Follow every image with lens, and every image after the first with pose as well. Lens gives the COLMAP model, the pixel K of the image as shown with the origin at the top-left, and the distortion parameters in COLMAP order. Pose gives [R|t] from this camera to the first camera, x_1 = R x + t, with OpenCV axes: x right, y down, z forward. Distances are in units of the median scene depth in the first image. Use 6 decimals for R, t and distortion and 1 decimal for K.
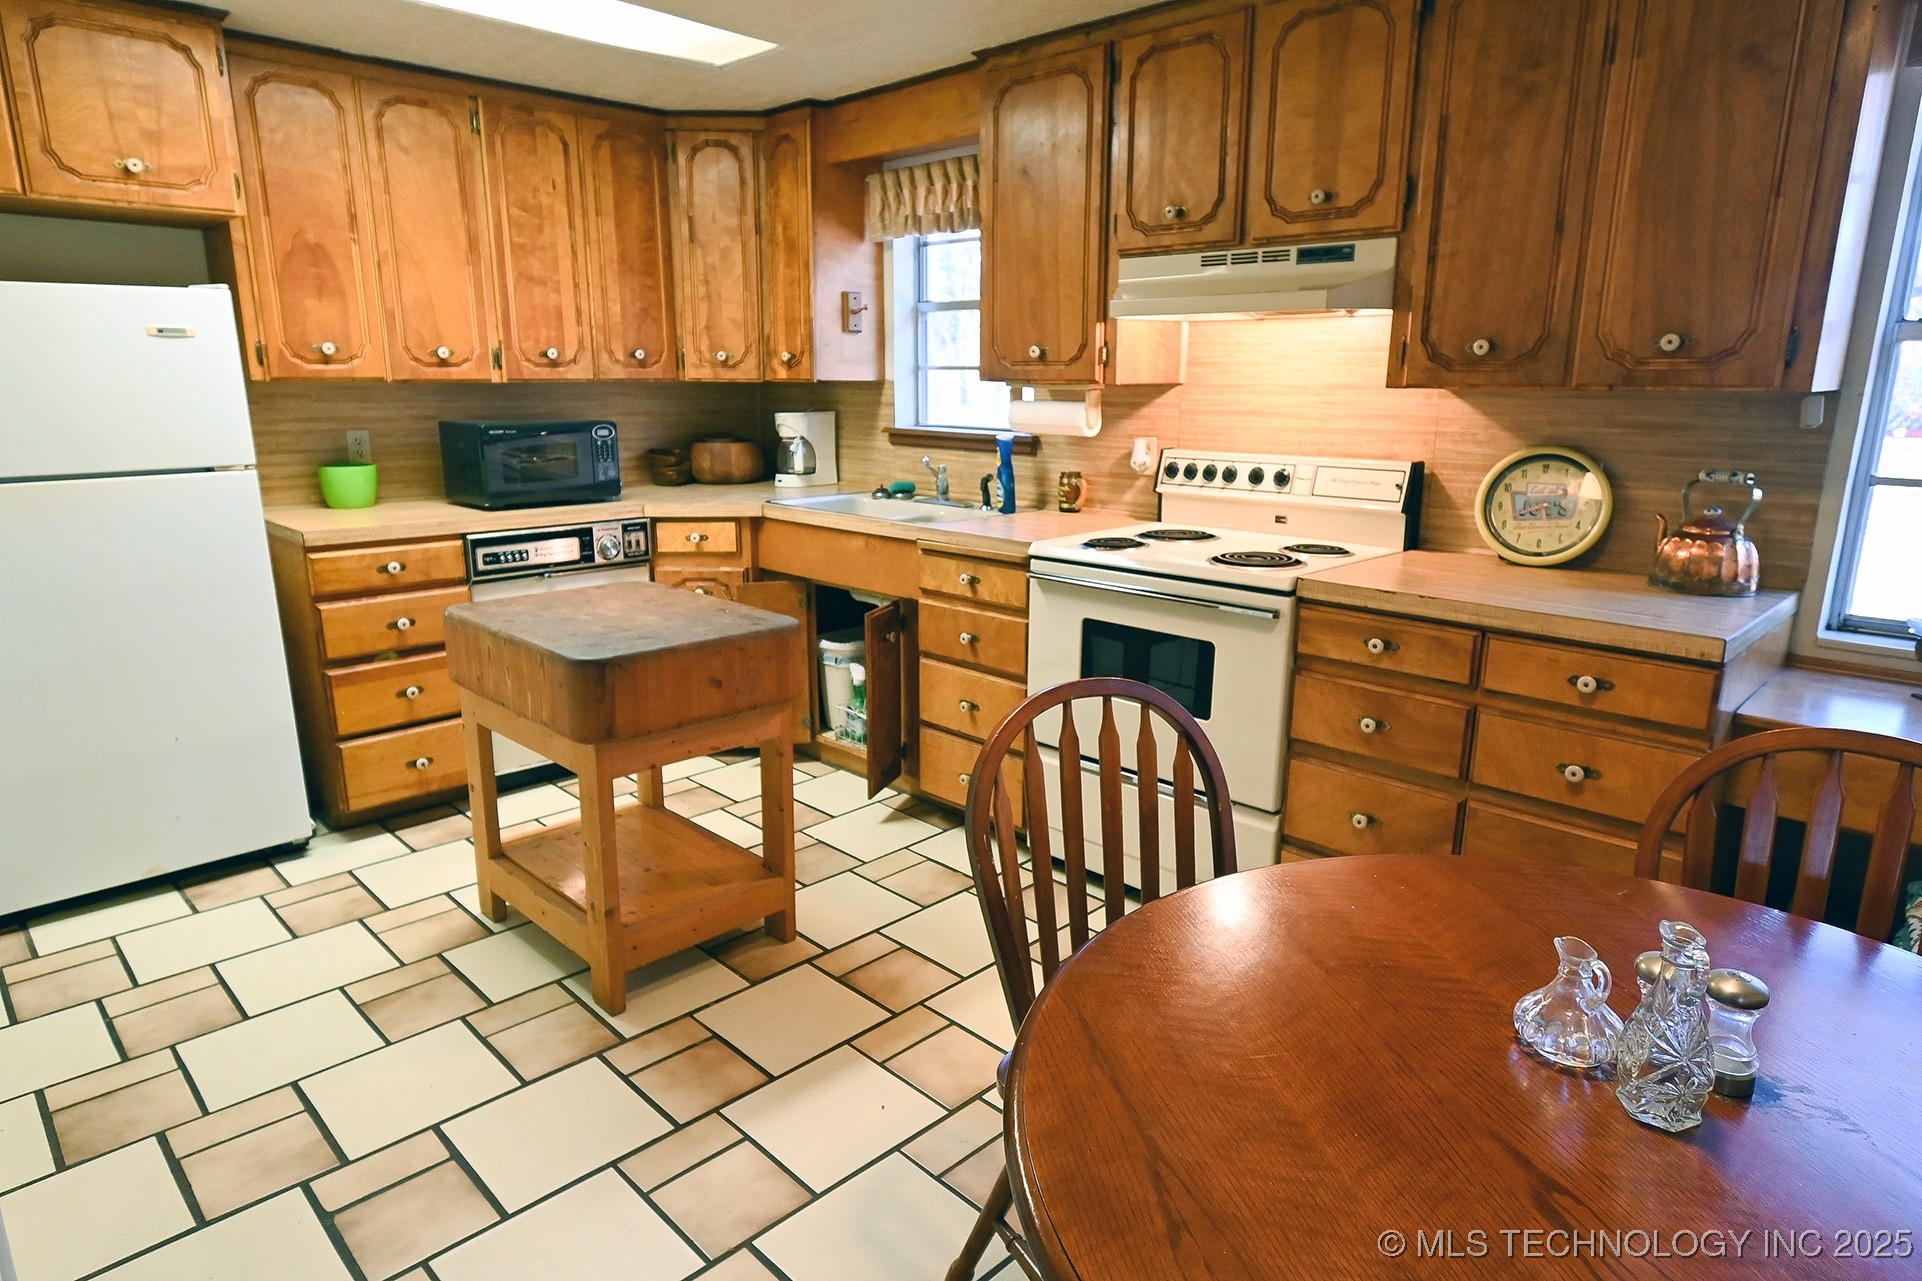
lens RADIAL K [[1107.2, 0, 961.0], [0, 1107.2, 640.5], [0, 0, 1]] dist [-0.000827, 0.000945]
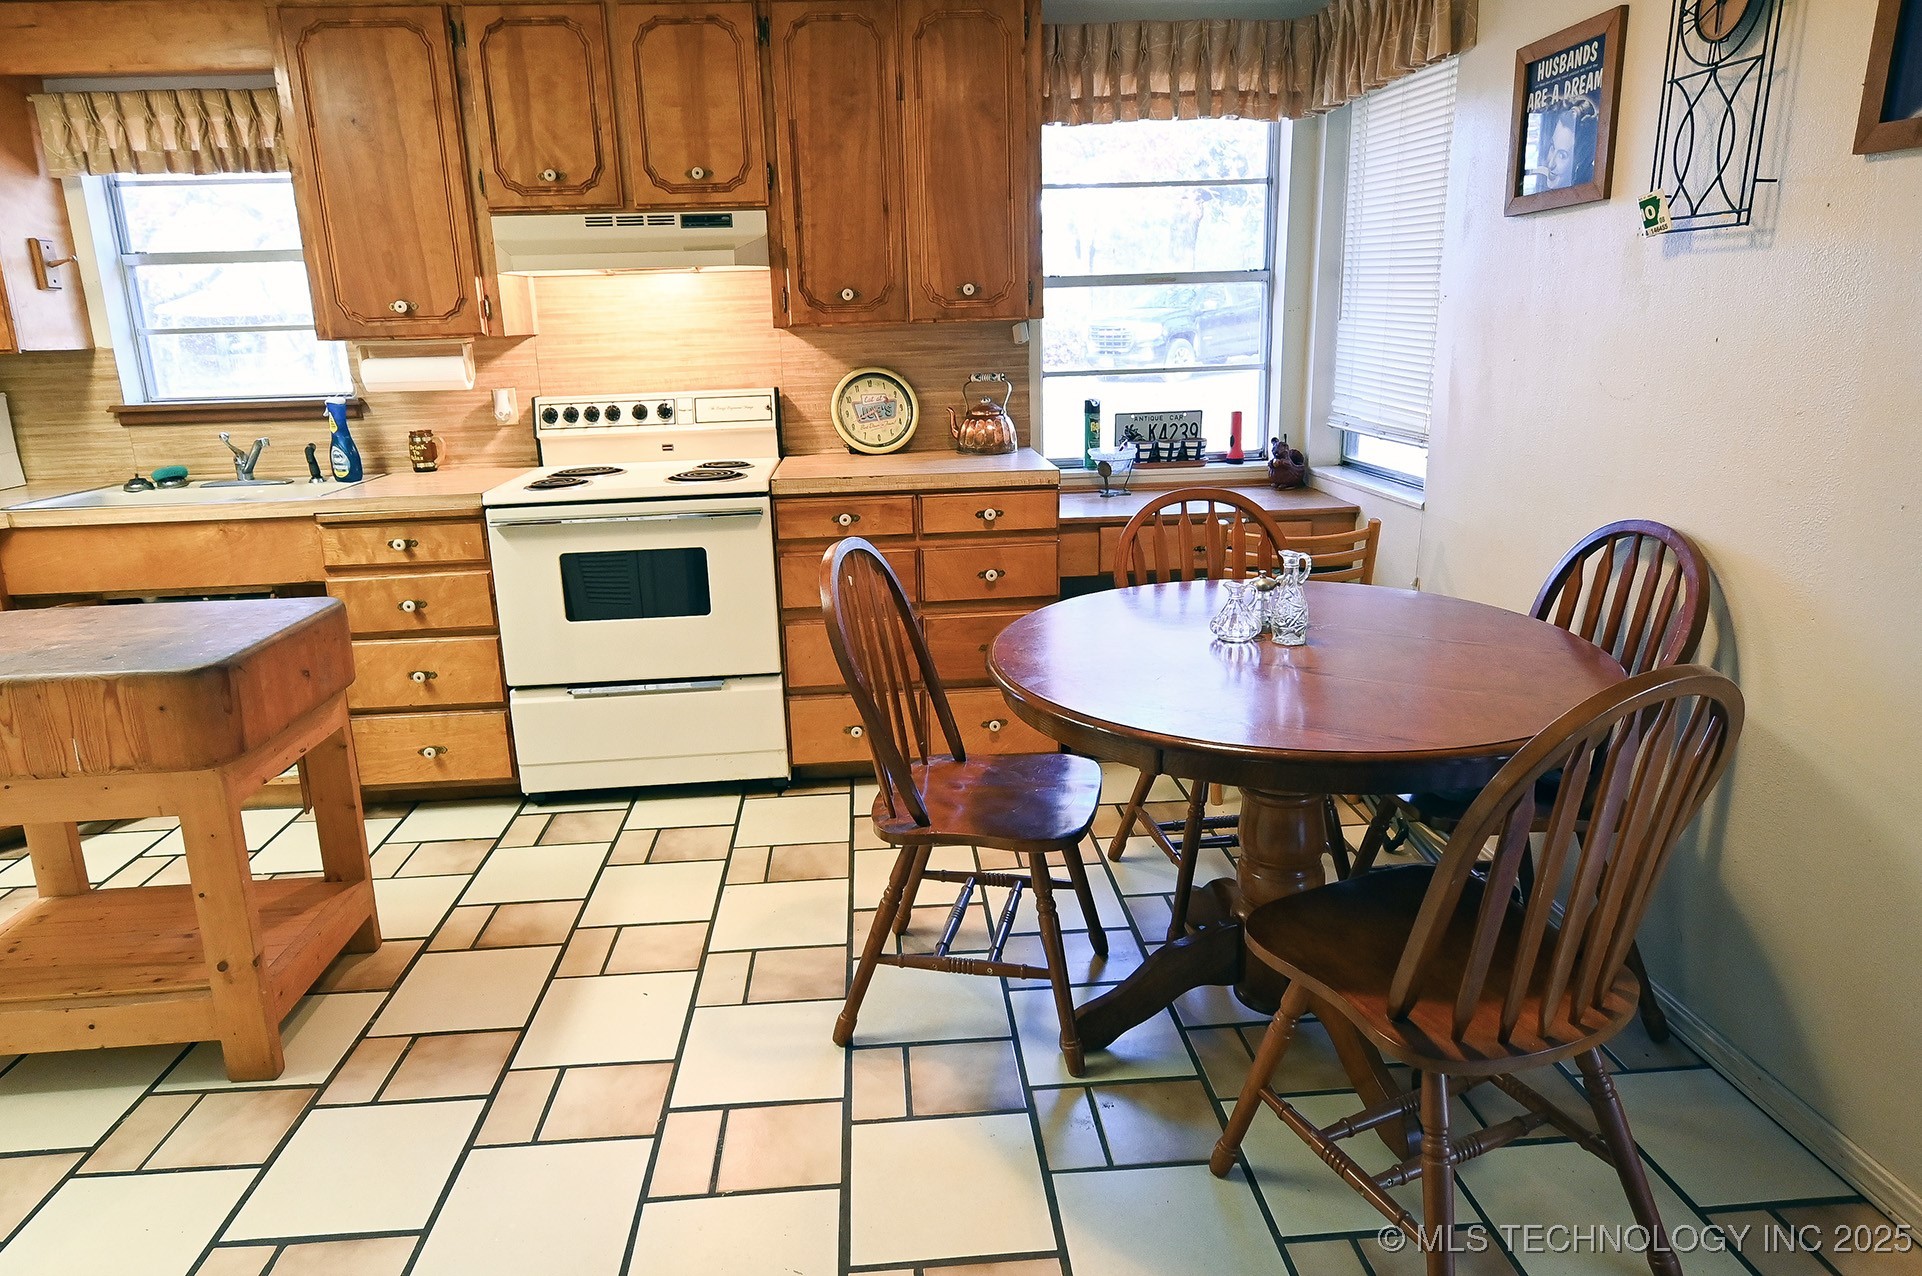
lens RADIAL K [[1155.6, 0, 922.3], [0, 1155.6, 610.7], [0, 0, 1]] dist [-0.001716, 0.001814]
pose [[0.665005, -0.203052, 0.718706, -0.461518], [0.206905, 0.974753, 0.083947, 0.011156], [-0.717606, 0.092879, 0.690228, -0.008883]]
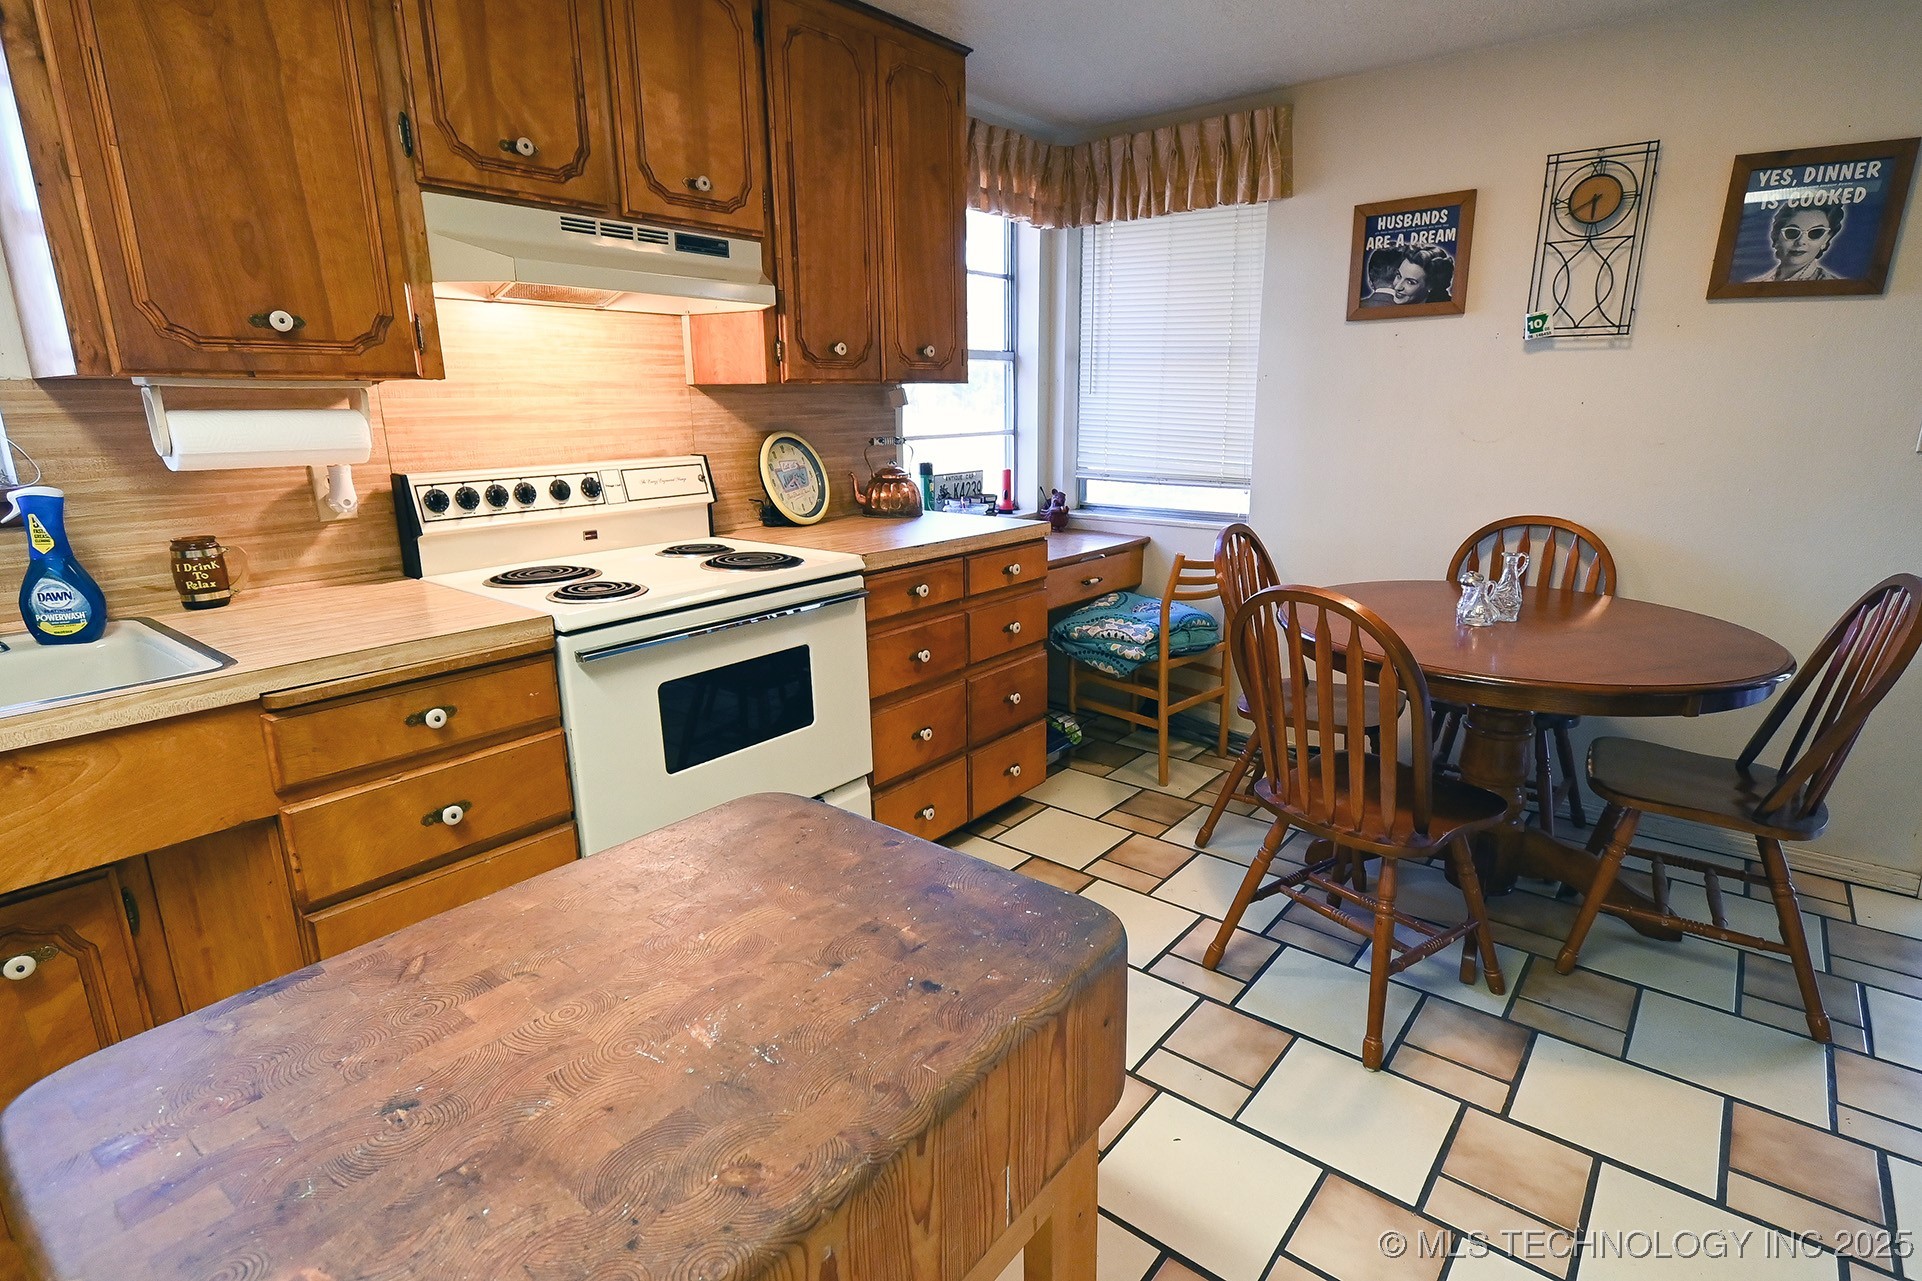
lens RADIAL K [[970.4, 0, 961.0], [0, 970.4, 640.5], [0, 0, 1]] dist [-0.000132, -0.000415]
pose [[-0.105924, -0.243558, 0.964085, -0.543317], [0.240788, 0.934402, 0.262515, -0.172354], [-0.964780, 0.259947, -0.040330, 0.809811]]
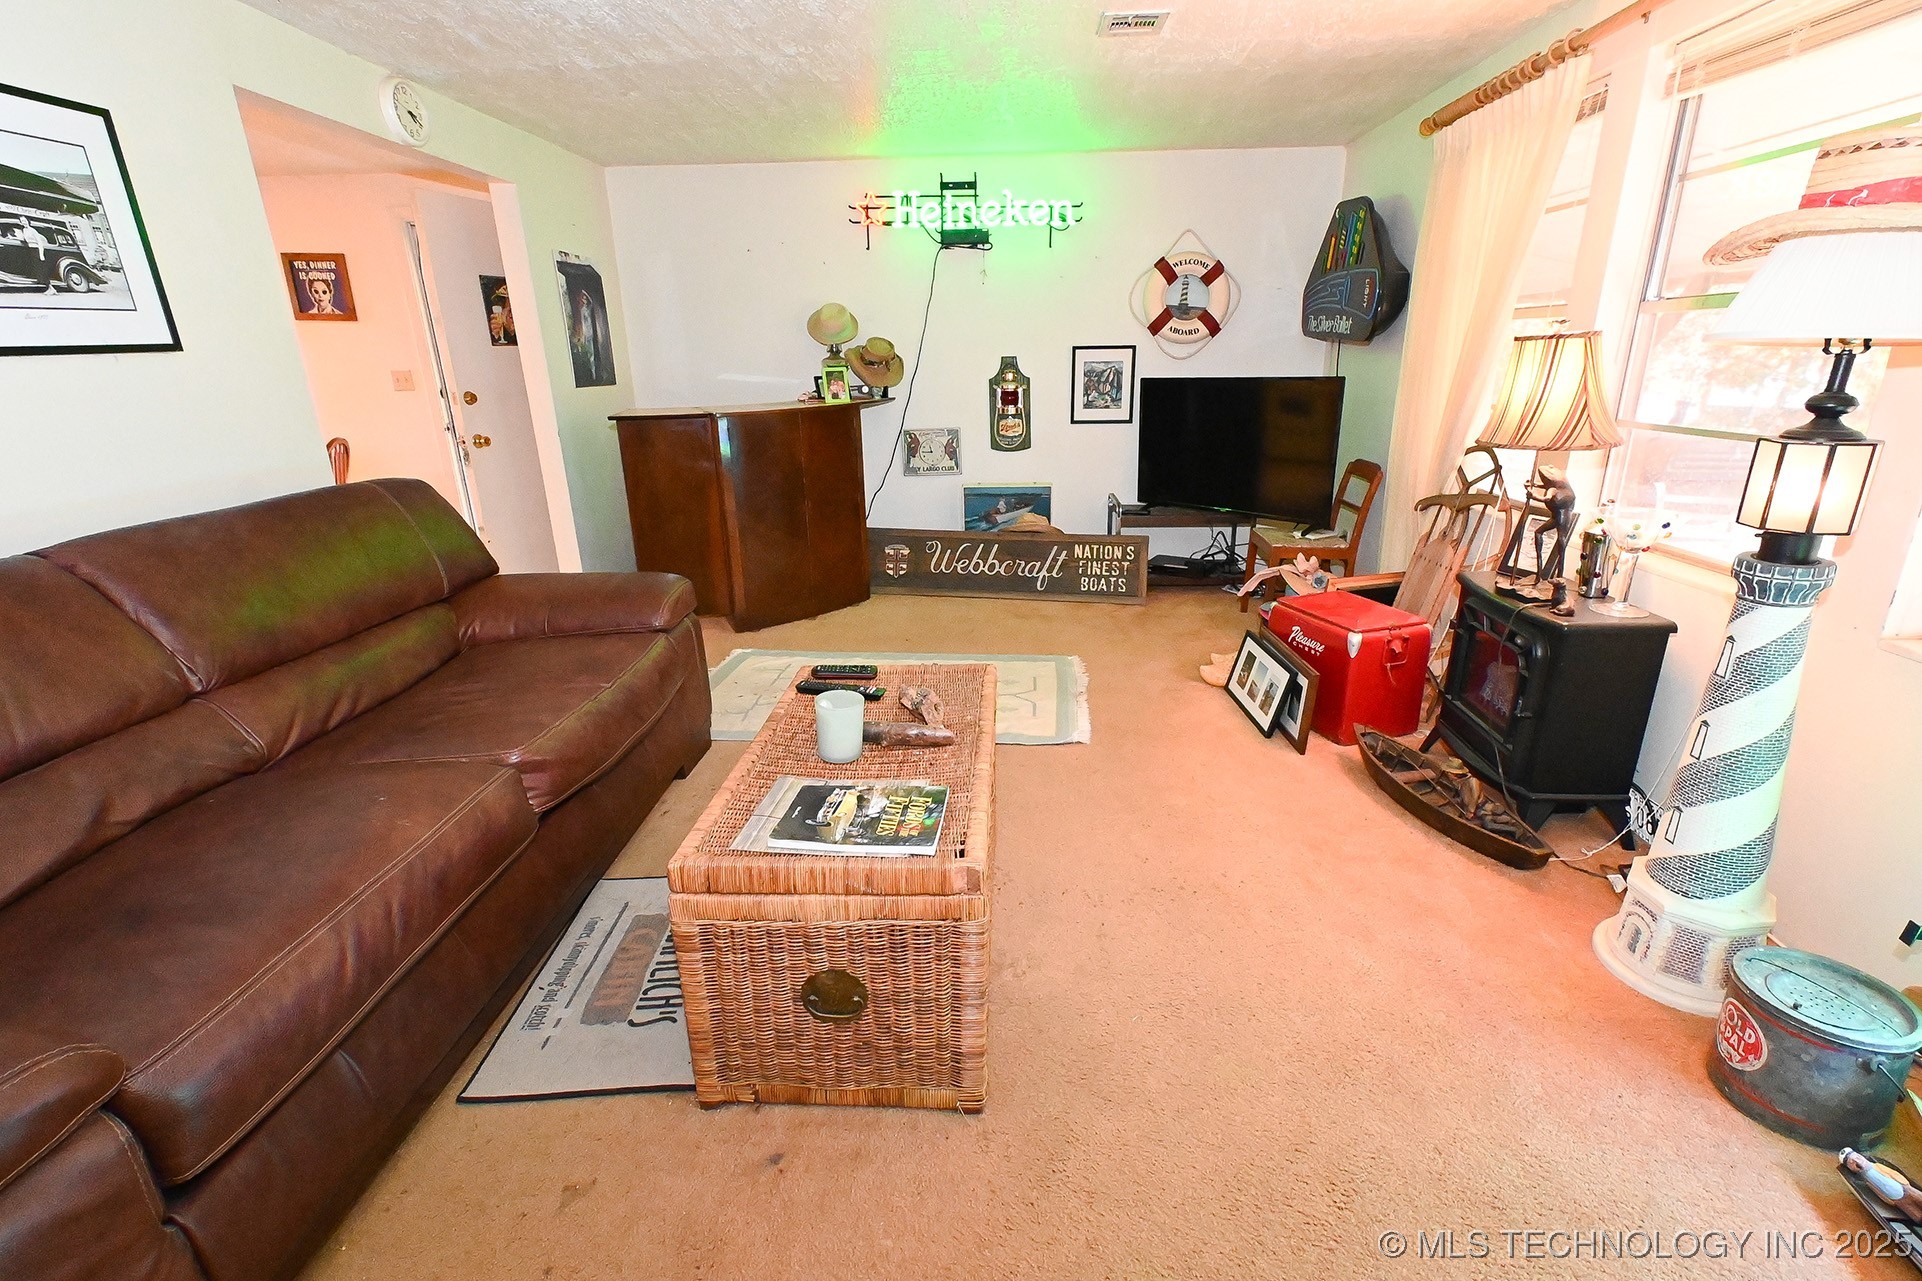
lens RADIAL K [[853.4, 0, 970.5], [0, 853.4, 634.1], [0, 0, 1]] dist [0.009304, -0.003639]
pose [[-0.679031, -0.220327, 0.700267, -1.863076], [0.186092, 0.871081, 0.454520, -0.049125], [-0.710132, 0.438947, -0.550489, 0.287100]]
